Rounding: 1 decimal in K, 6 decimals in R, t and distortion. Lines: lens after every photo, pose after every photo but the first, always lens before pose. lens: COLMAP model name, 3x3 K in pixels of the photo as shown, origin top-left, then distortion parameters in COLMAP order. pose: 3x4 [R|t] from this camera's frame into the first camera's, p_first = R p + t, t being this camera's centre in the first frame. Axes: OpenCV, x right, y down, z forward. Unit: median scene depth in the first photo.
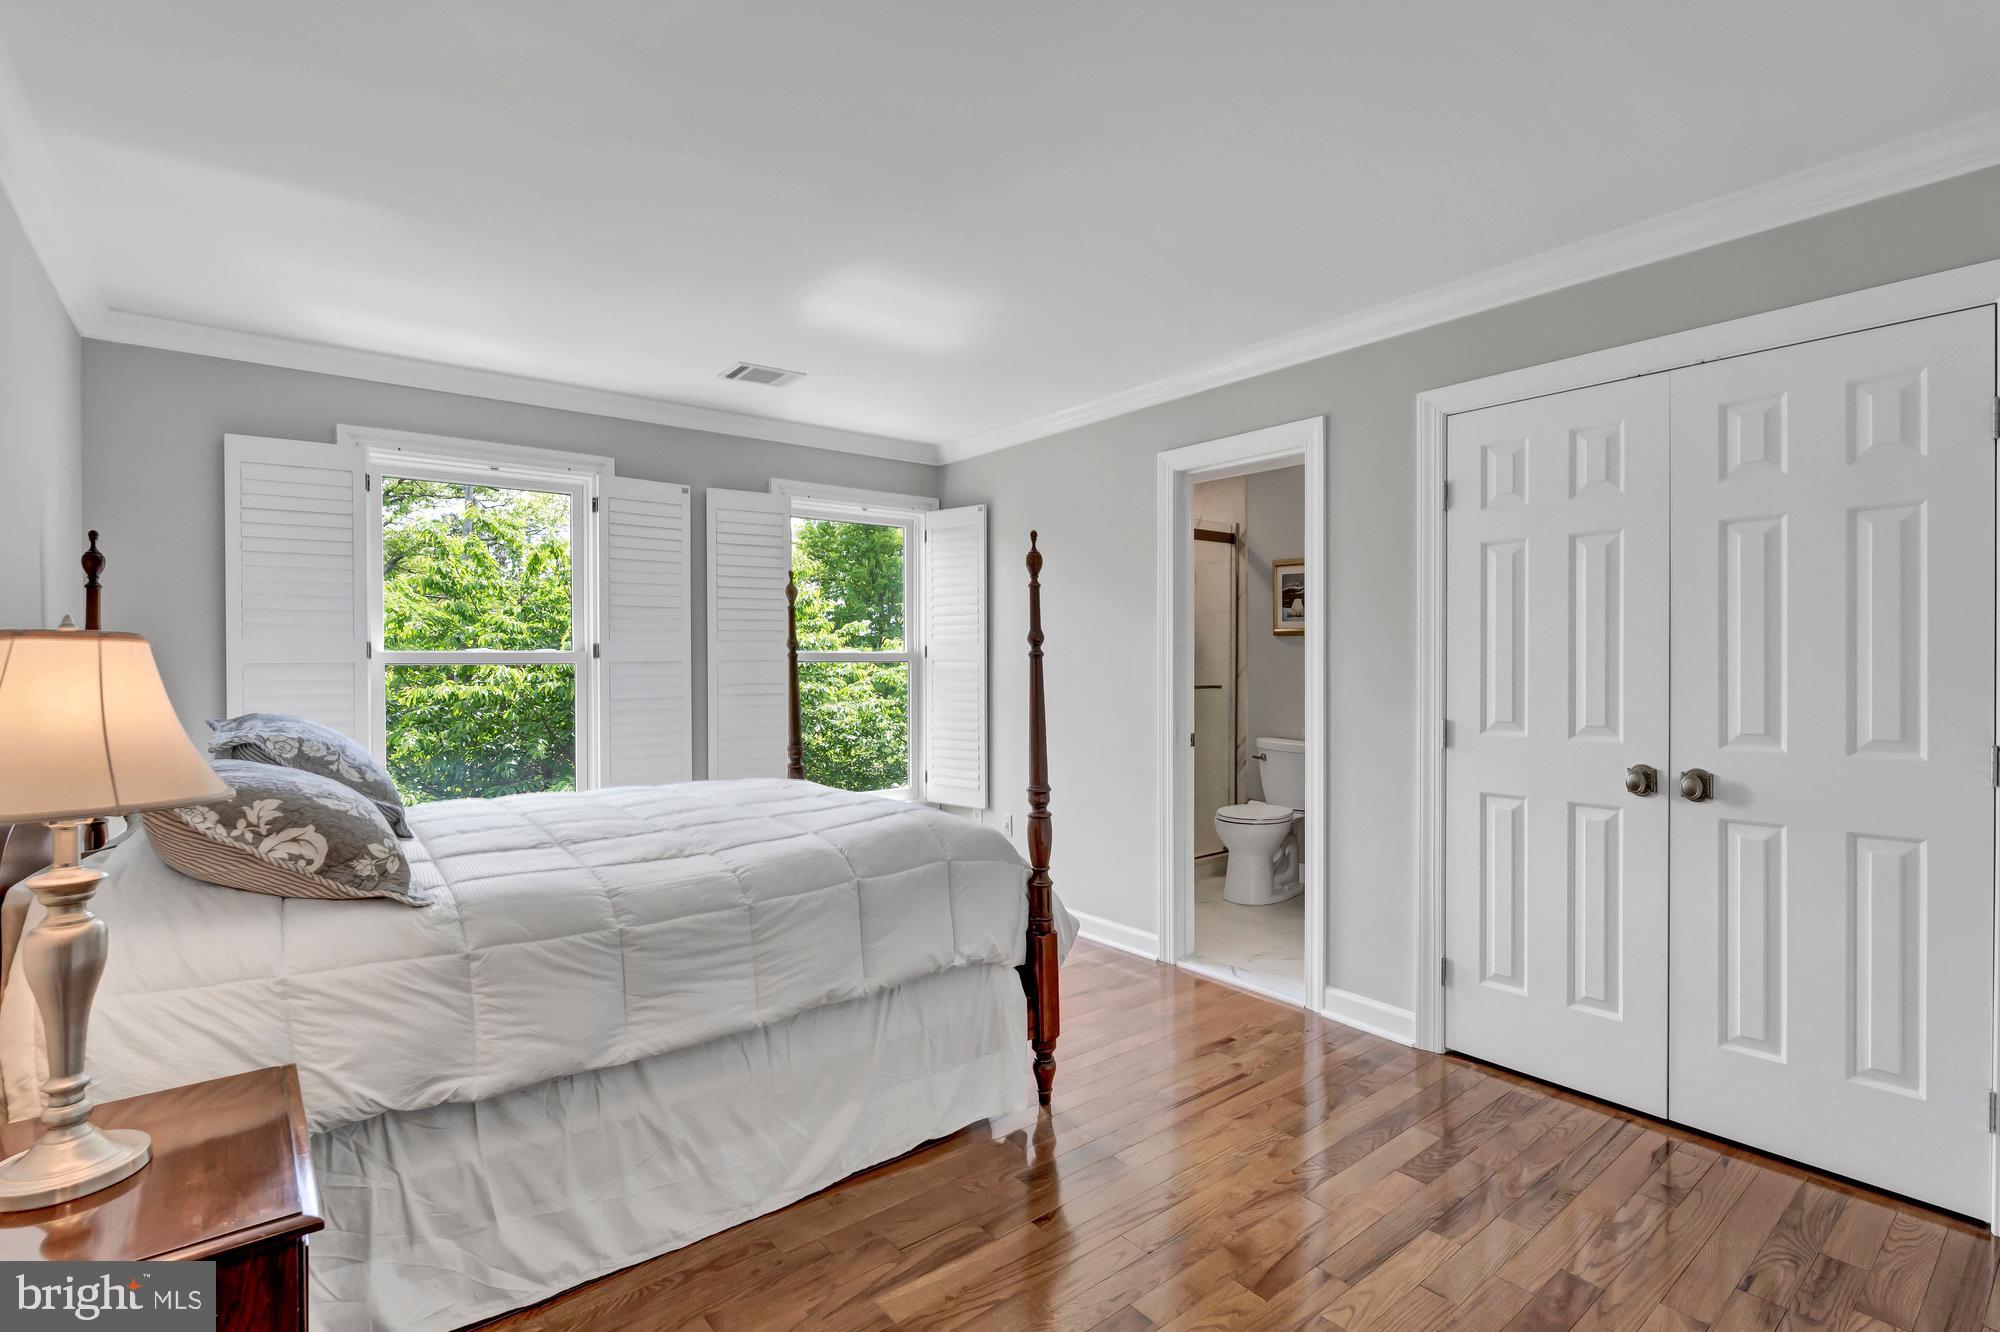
lens RADIAL K [[963.4, 0, 990.1], [0, 963.4, 664.5], [0, 0, 1]] dist [-0.001628, 0.001060]
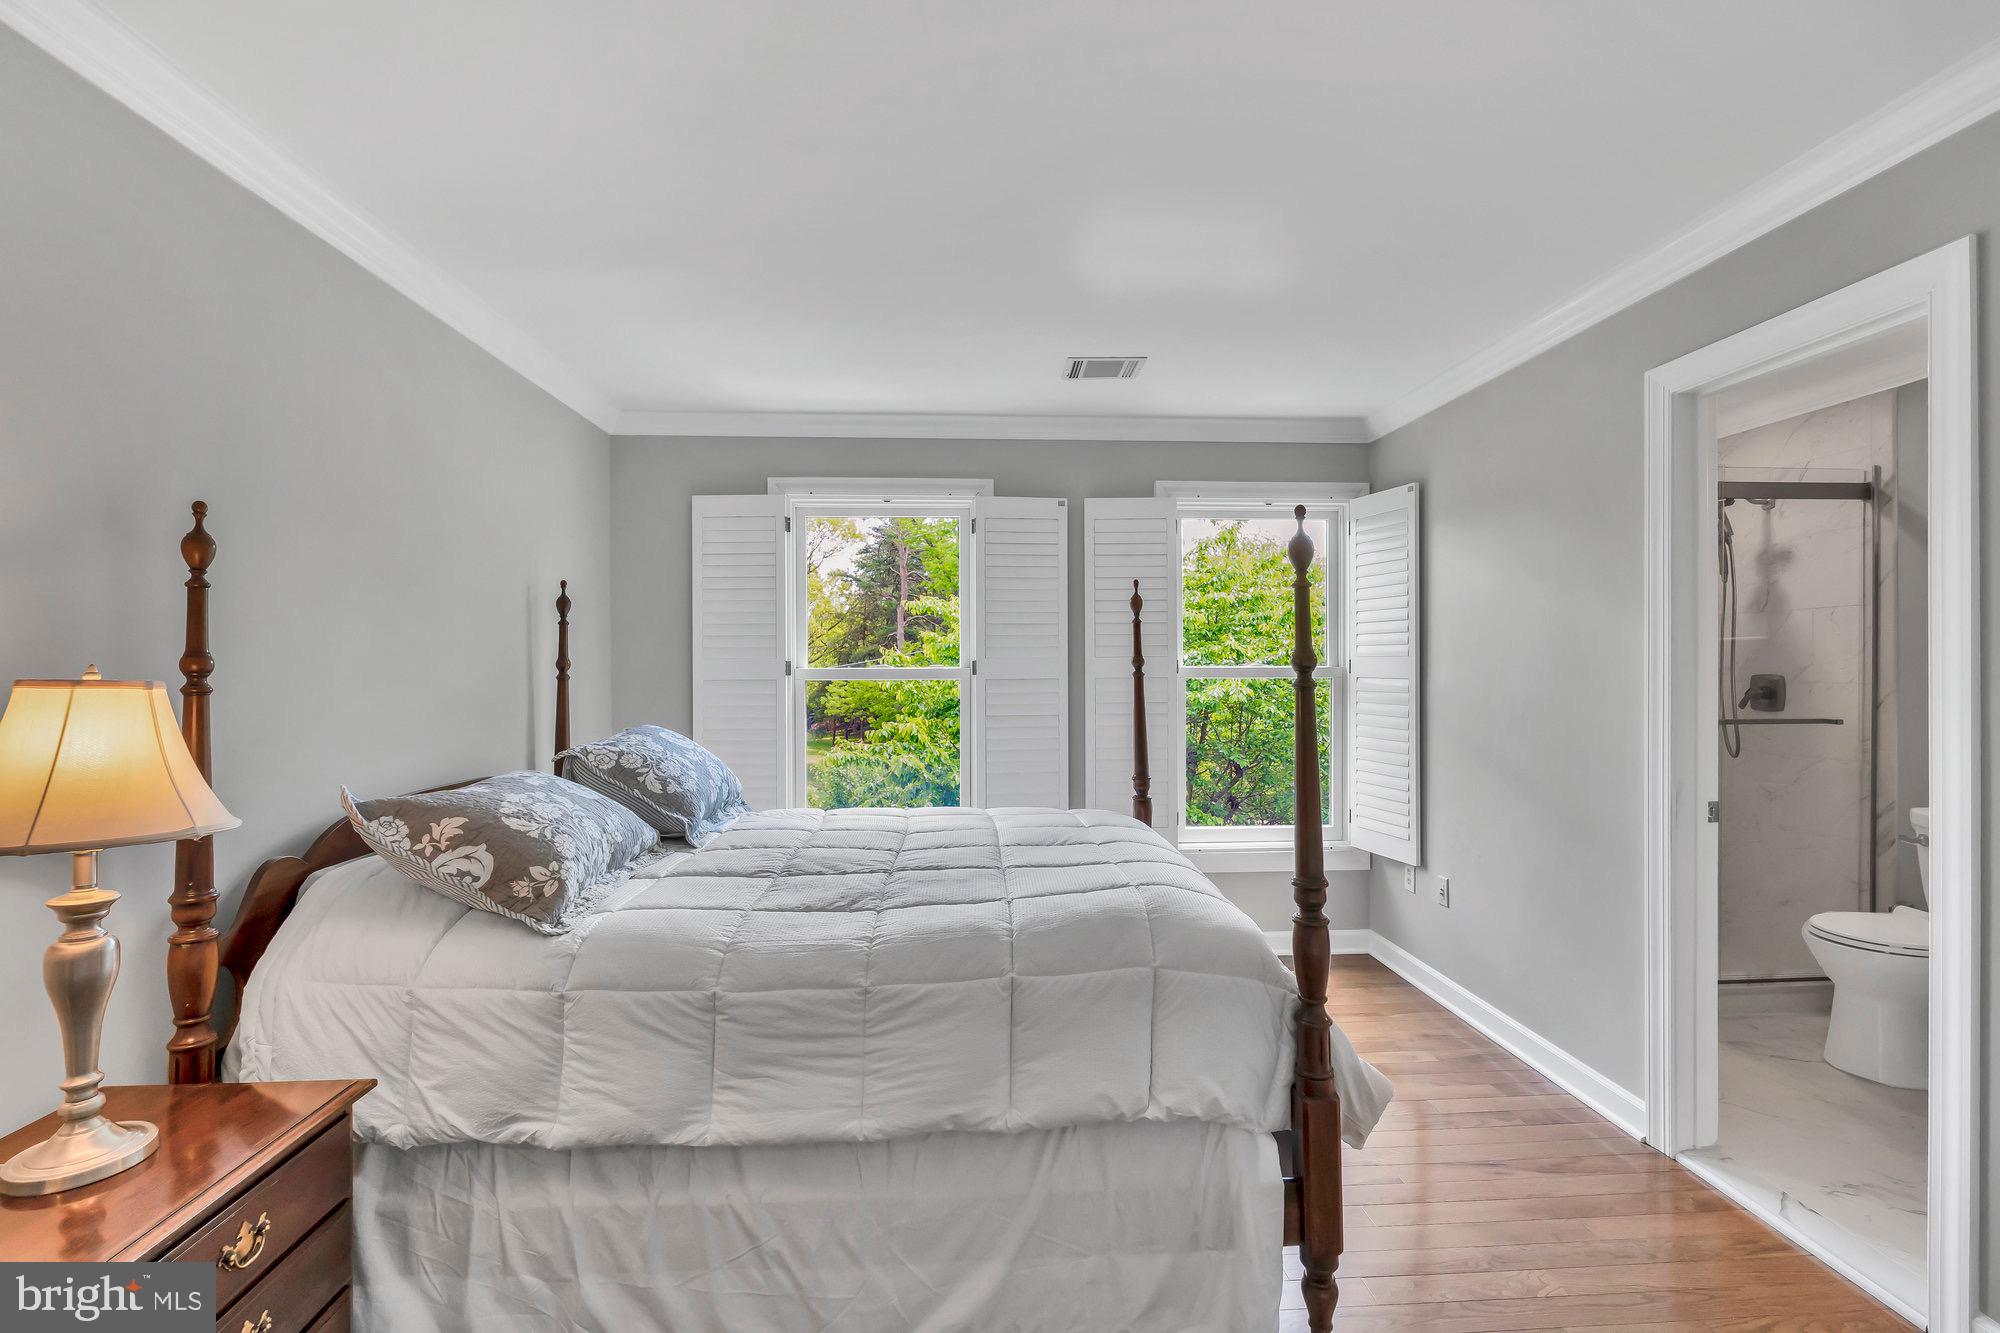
lens RADIAL K [[908.5, 0, 939.9], [0, 908.5, 669.2], [0, 0, 1]] dist [-0.002389, 0.001045]
pose [[0.815039, 0.002033, -0.579402, 0.254307], [-0.002699, 0.999996, -0.000288, -0.025985], [0.579400, 0.001798, 0.815042, 0.388217]]
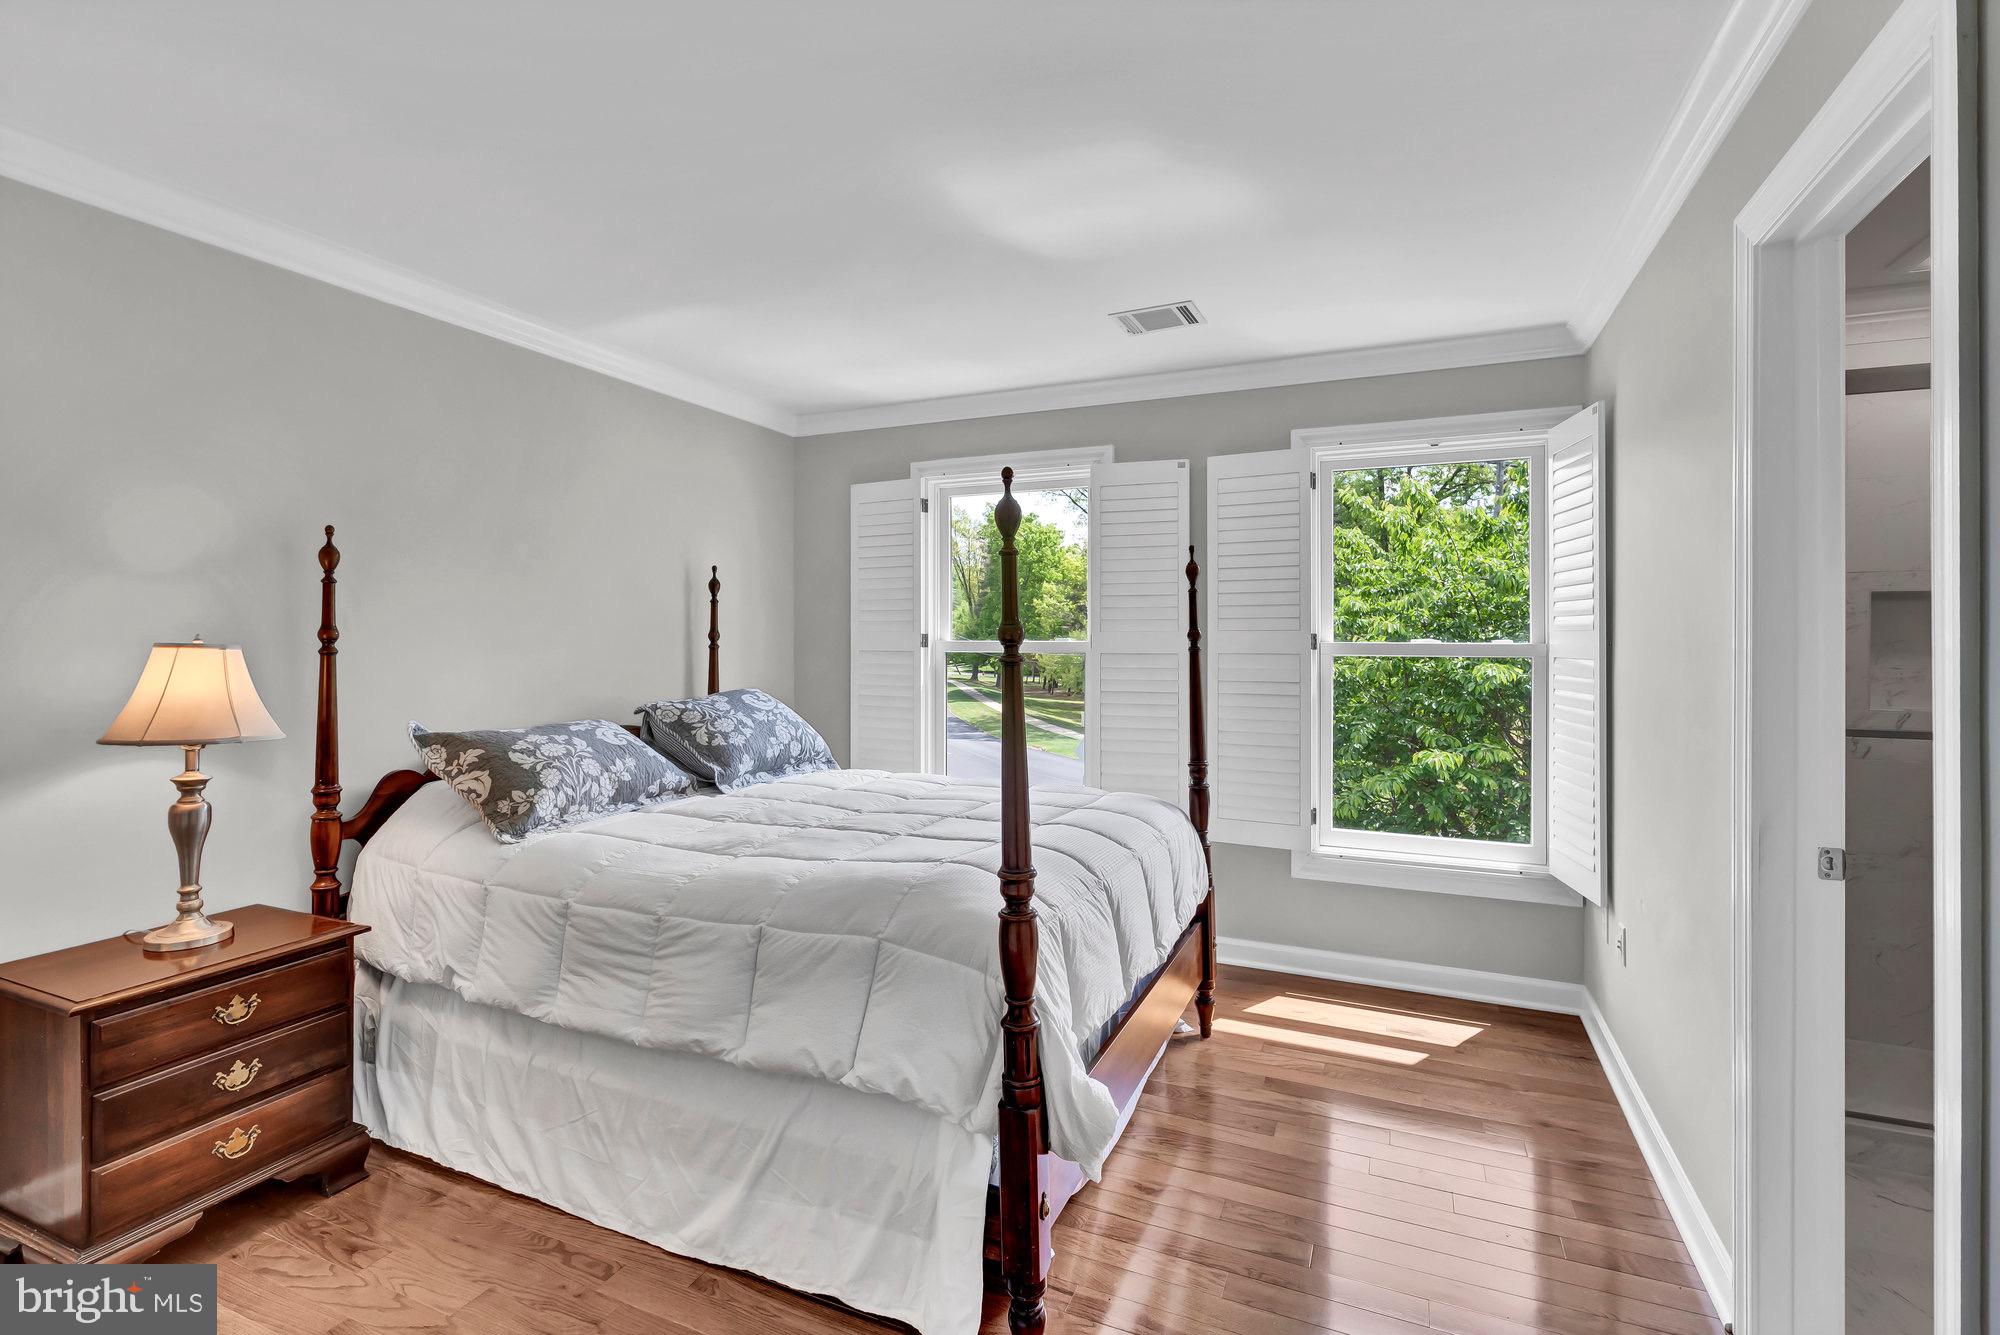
lens RADIAL K [[908.5, 0, 935.4], [0, 908.5, 636.8], [0, 0, 1]] dist [-0.002389, 0.001045]
pose [[0.453092, 0.001461, -0.891463, 0.674374], [-0.009708, 0.999947, -0.003295, -0.029117], [0.891411, 0.010148, 0.453082, 0.817945]]
